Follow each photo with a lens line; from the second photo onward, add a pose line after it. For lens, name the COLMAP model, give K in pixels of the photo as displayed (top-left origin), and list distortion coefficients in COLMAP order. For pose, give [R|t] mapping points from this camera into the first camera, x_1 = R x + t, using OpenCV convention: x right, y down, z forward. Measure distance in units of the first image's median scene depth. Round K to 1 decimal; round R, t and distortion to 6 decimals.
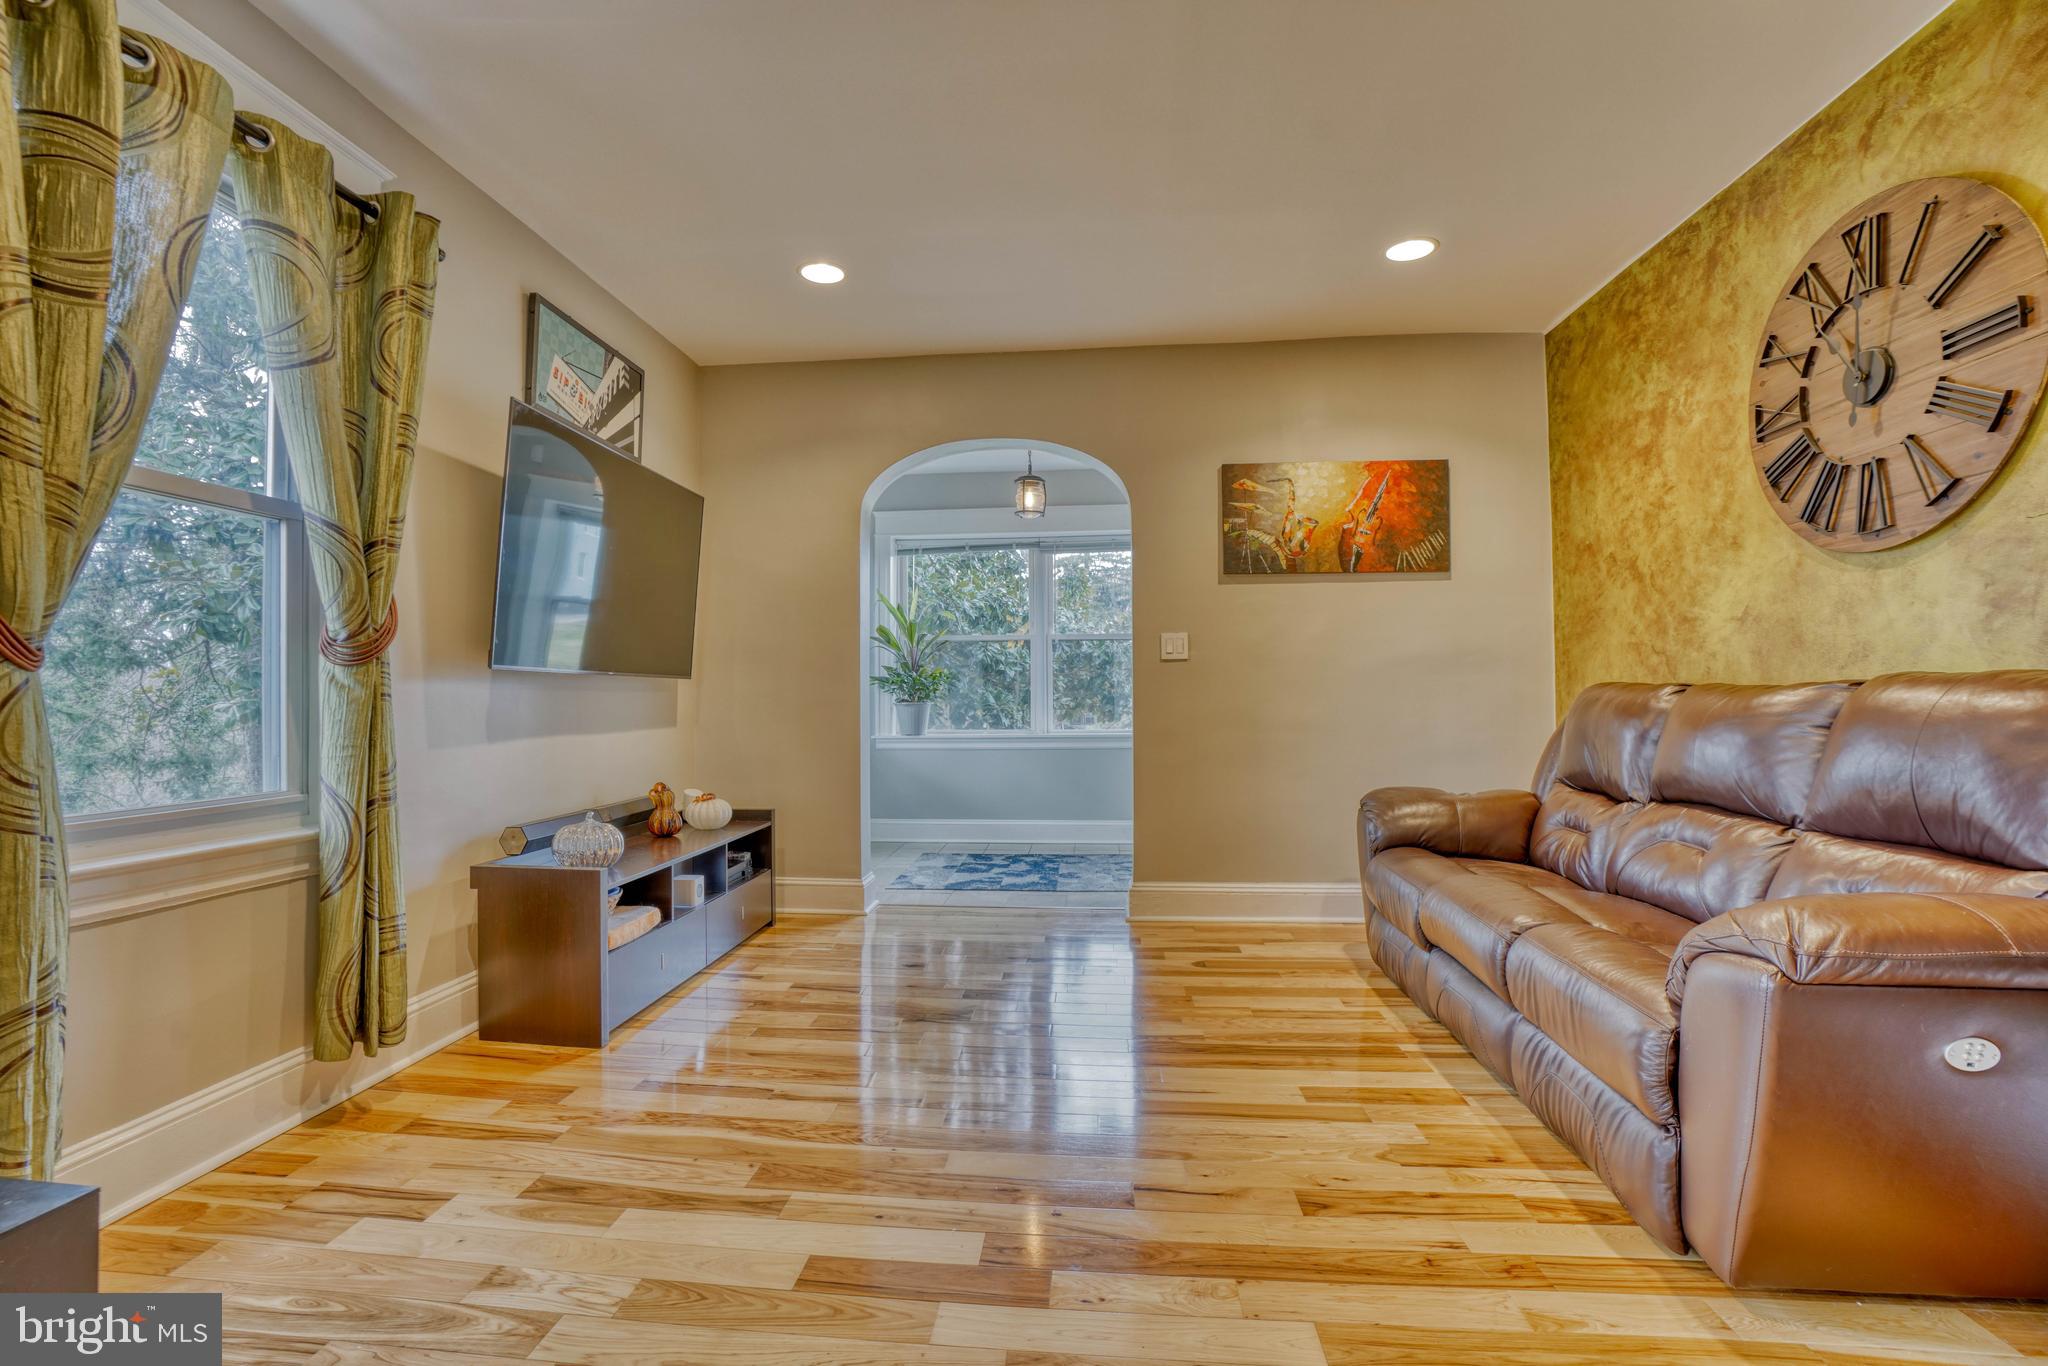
lens RADIAL K [[949.3, 0, 992.2], [0, 949.3, 674.8], [0, 0, 1]] dist [-0.071228, 0.024452]
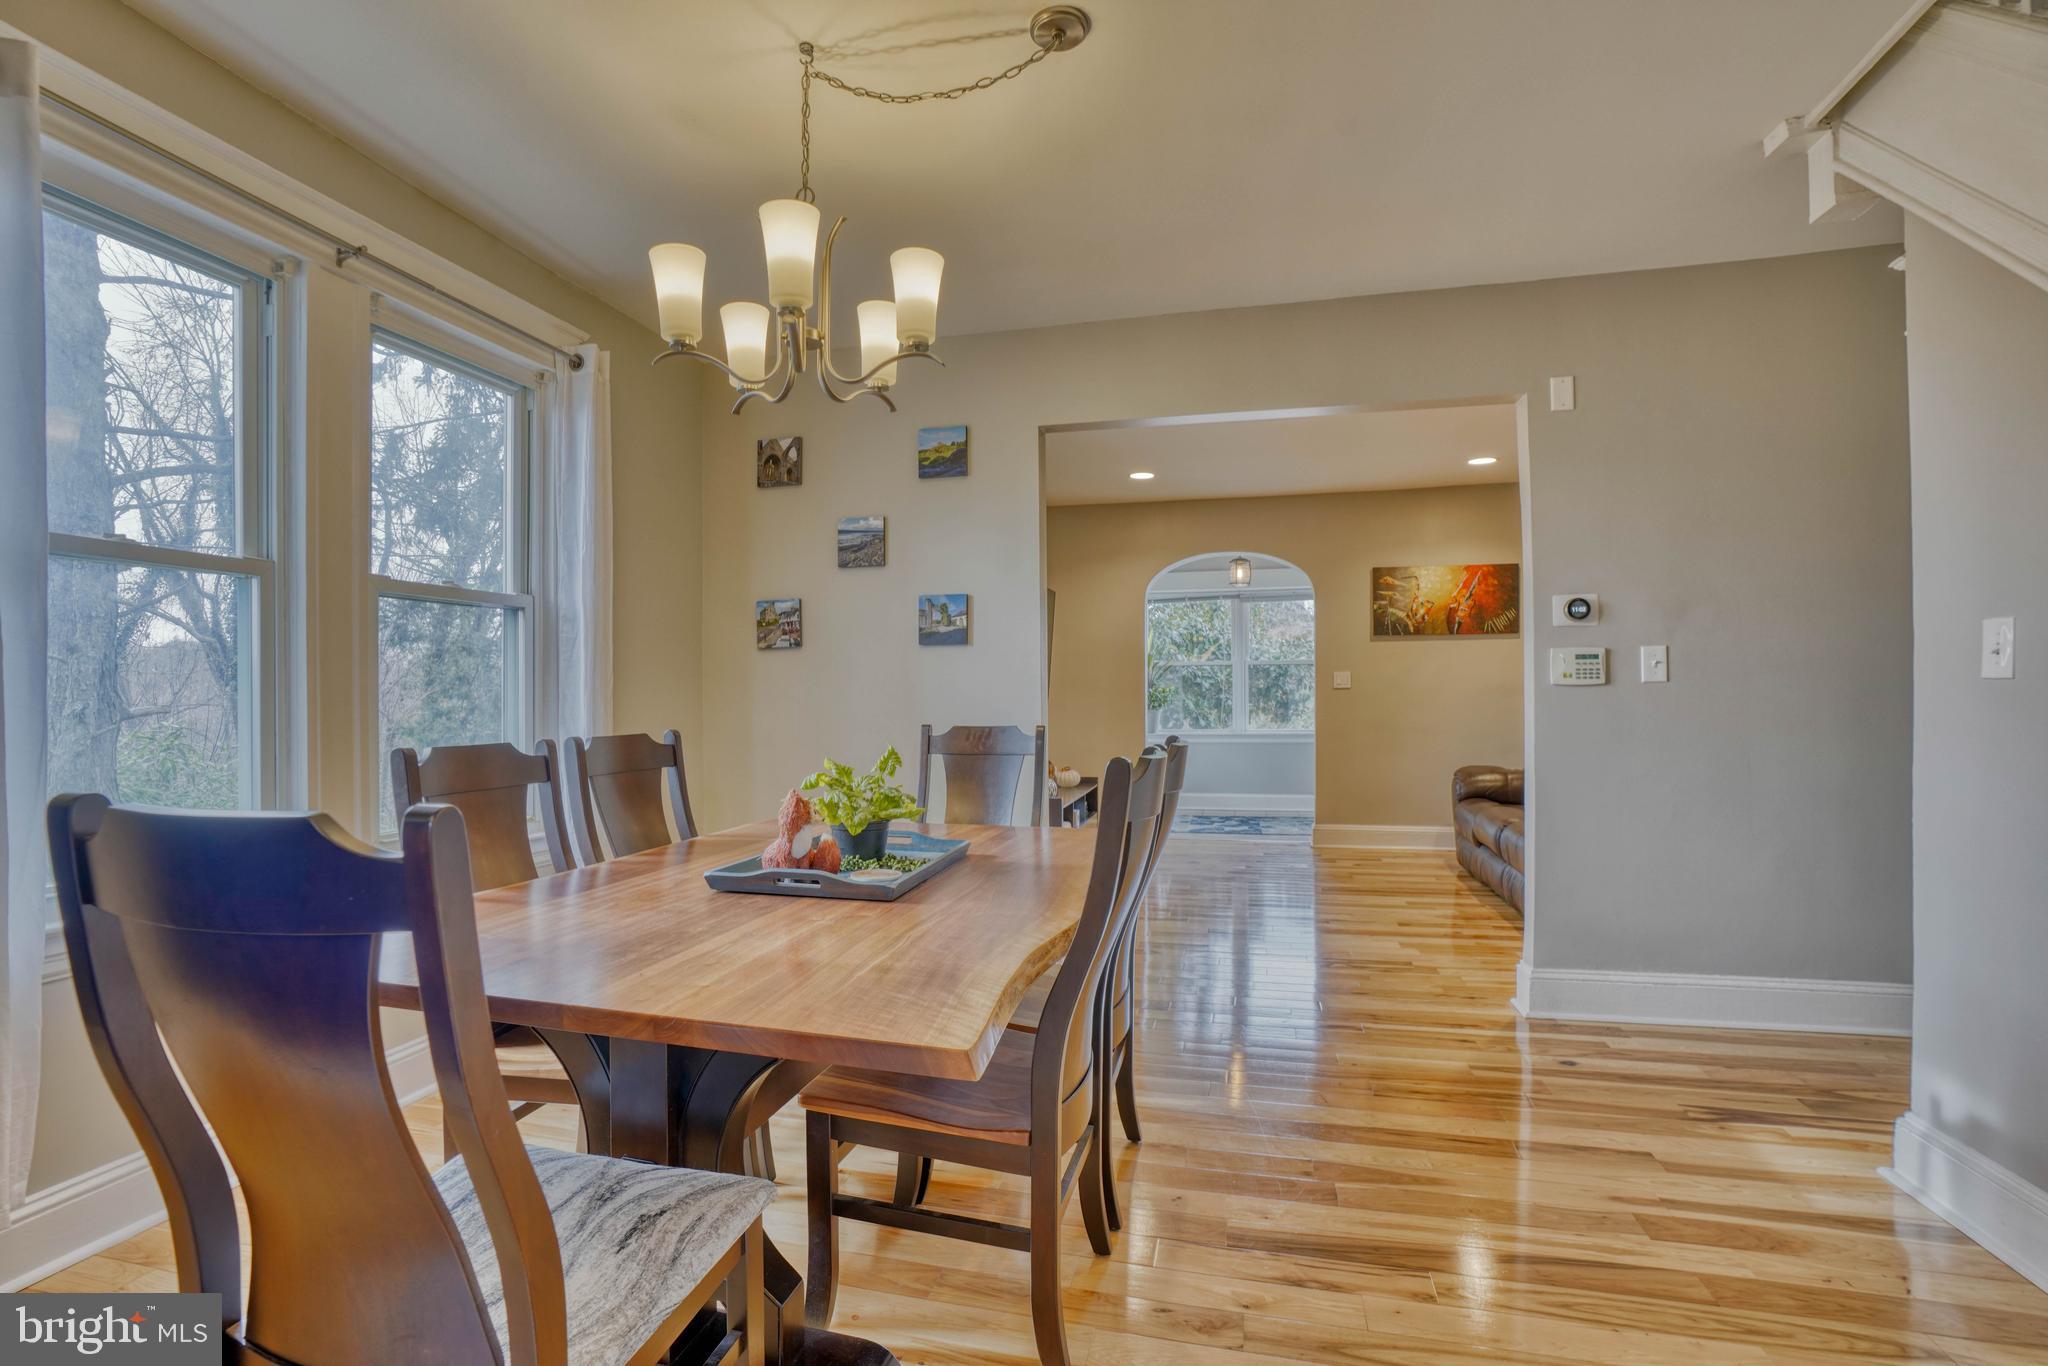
lens RADIAL K [[949.3, 0, 1017.7], [0, 949.3, 695.8], [0, 0, 1]] dist [-0.071228, 0.024452]
pose [[0.991131, -0.001152, -0.132880, -0.171416], [0.004478, 0.999684, 0.024737, -0.053362], [0.132810, -0.025112, 0.990823, -0.800035]]
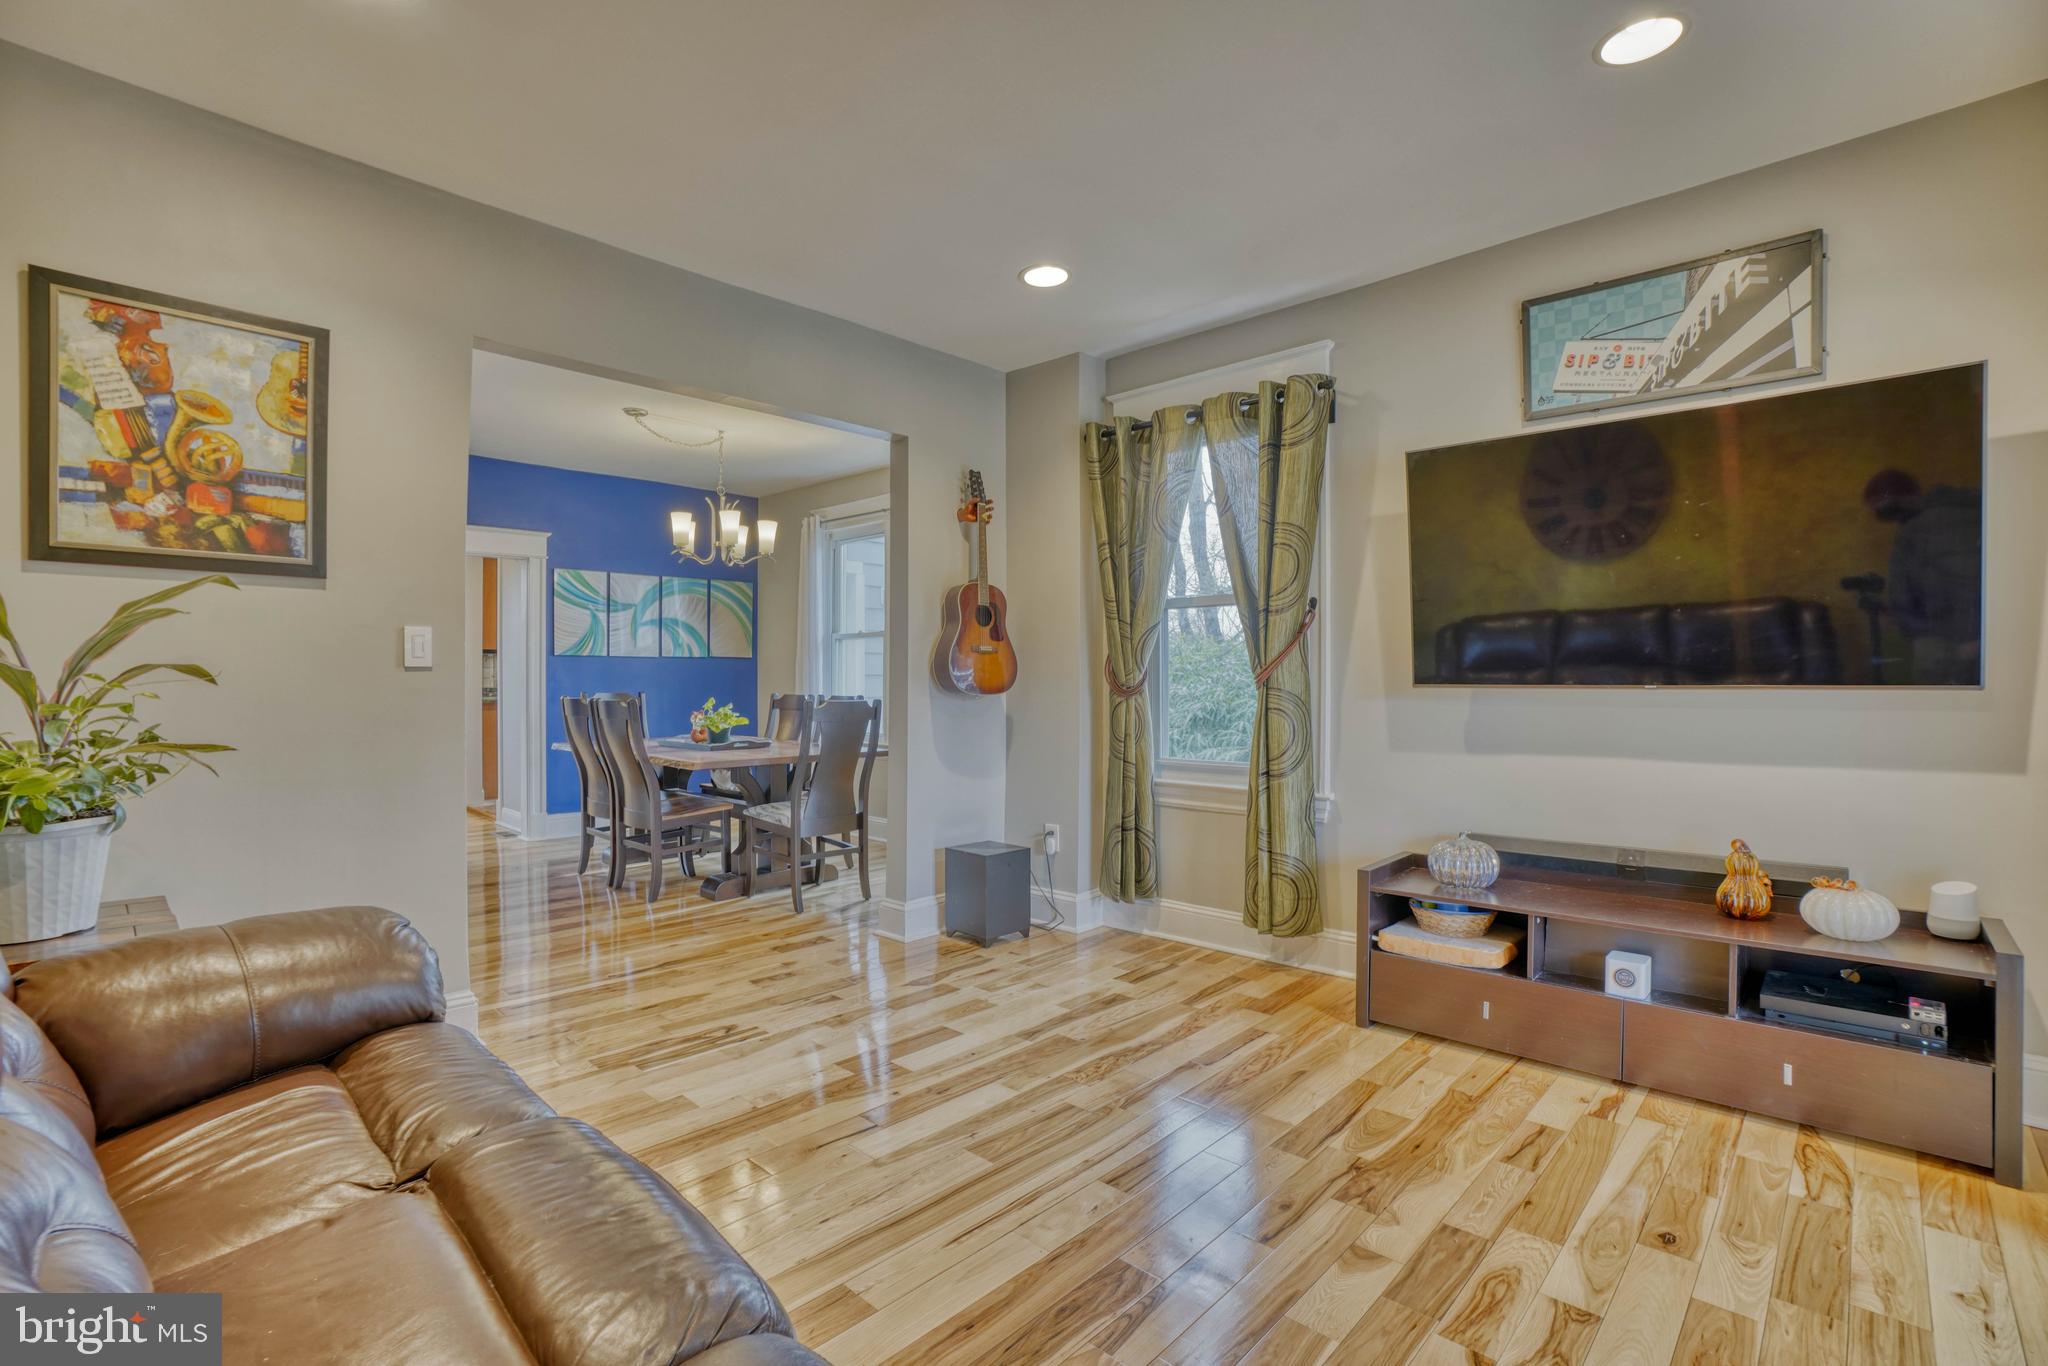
lens RADIAL K [[949.3, 0, 1009.8], [0, 949.3, 683.3], [0, 0, 1]] dist [-0.071228, 0.024452]
pose [[-0.607332, 0.007091, -0.794416, 0.540595], [0.023514, 0.999683, -0.009054, -0.009585], [0.794100, -0.024178, -0.607306, 1.006692]]
